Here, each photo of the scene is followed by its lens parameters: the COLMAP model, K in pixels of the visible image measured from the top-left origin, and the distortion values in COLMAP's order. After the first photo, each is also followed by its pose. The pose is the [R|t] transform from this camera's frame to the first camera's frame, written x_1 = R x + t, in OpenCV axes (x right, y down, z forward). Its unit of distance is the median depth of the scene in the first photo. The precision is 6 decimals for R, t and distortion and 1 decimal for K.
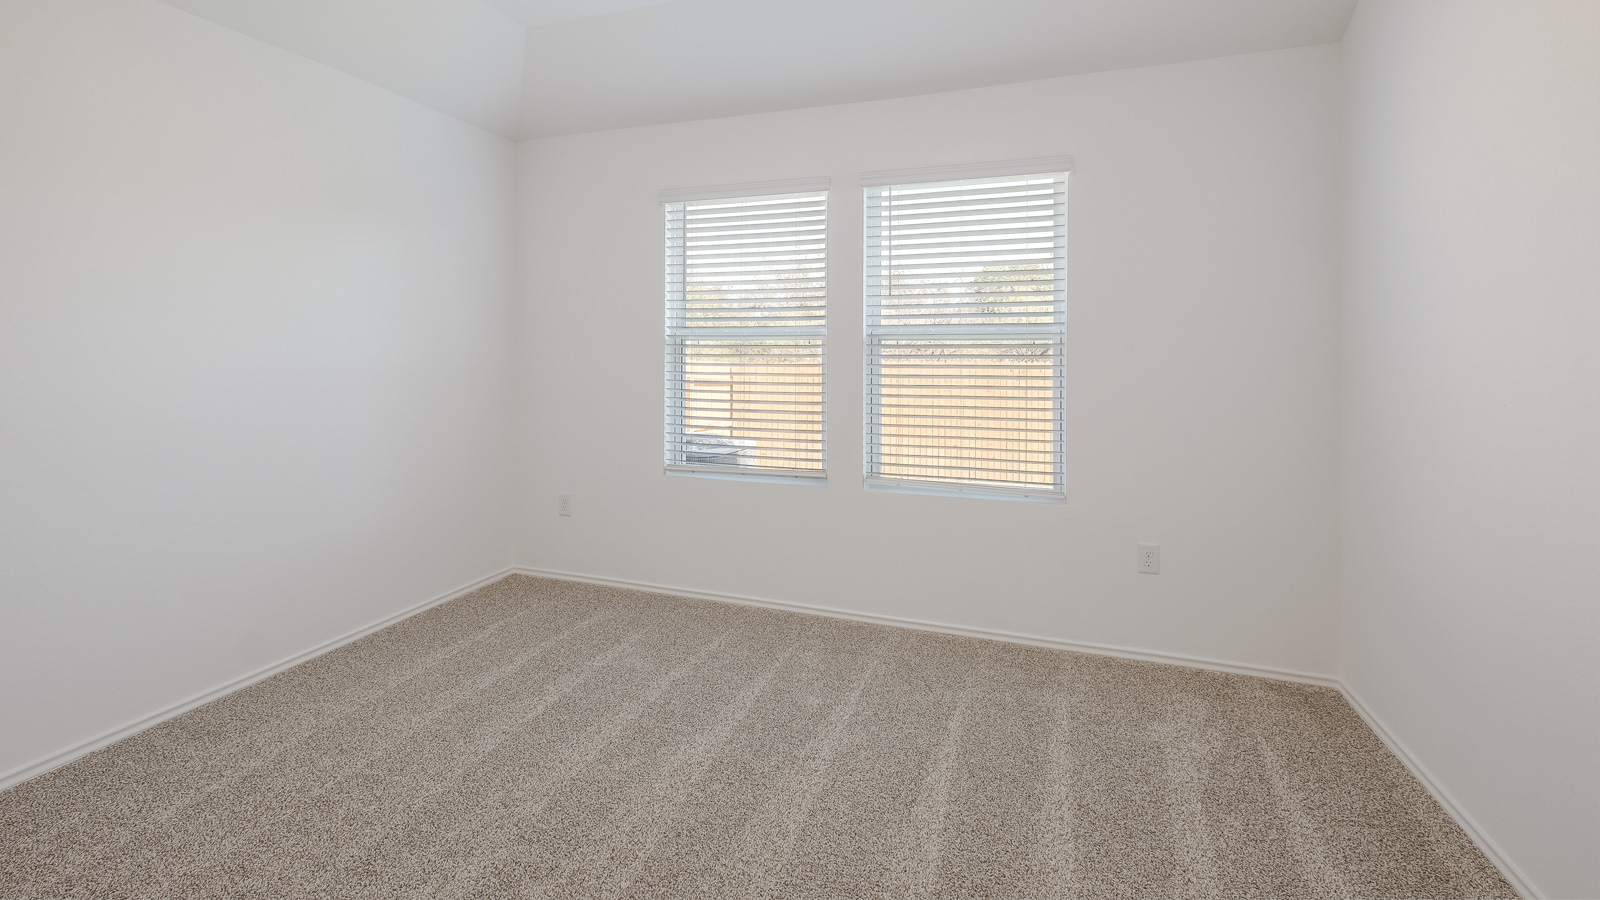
lens RADIAL K [[692.8, 0, 798.3], [0, 692.8, 369.2], [0, 0, 1]] dist [0.001374, 0.000088]
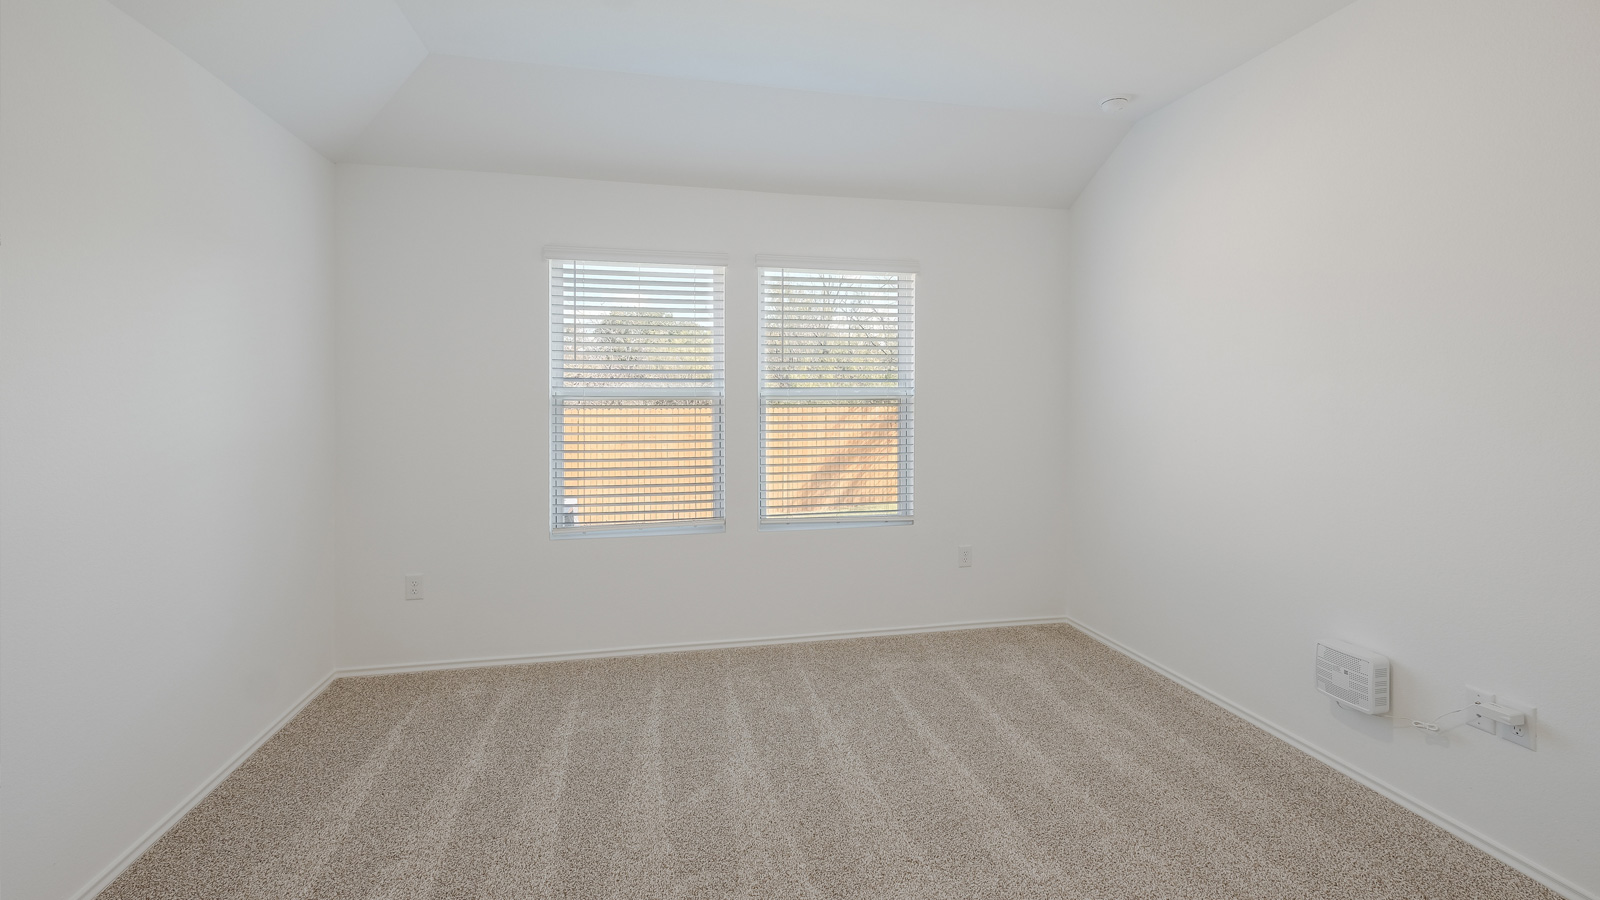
lens RADIAL K [[694.7, 0, 798.2], [0, 694.7, 423.7], [0, 0, 1]] dist [0.007635, -0.000016]
pose [[0.848786, -0.026003, 0.528097, -0.519664], [0.016486, 0.999606, 0.022723, -0.032743], [-0.528479, -0.010580, 0.848880, -0.011496]]
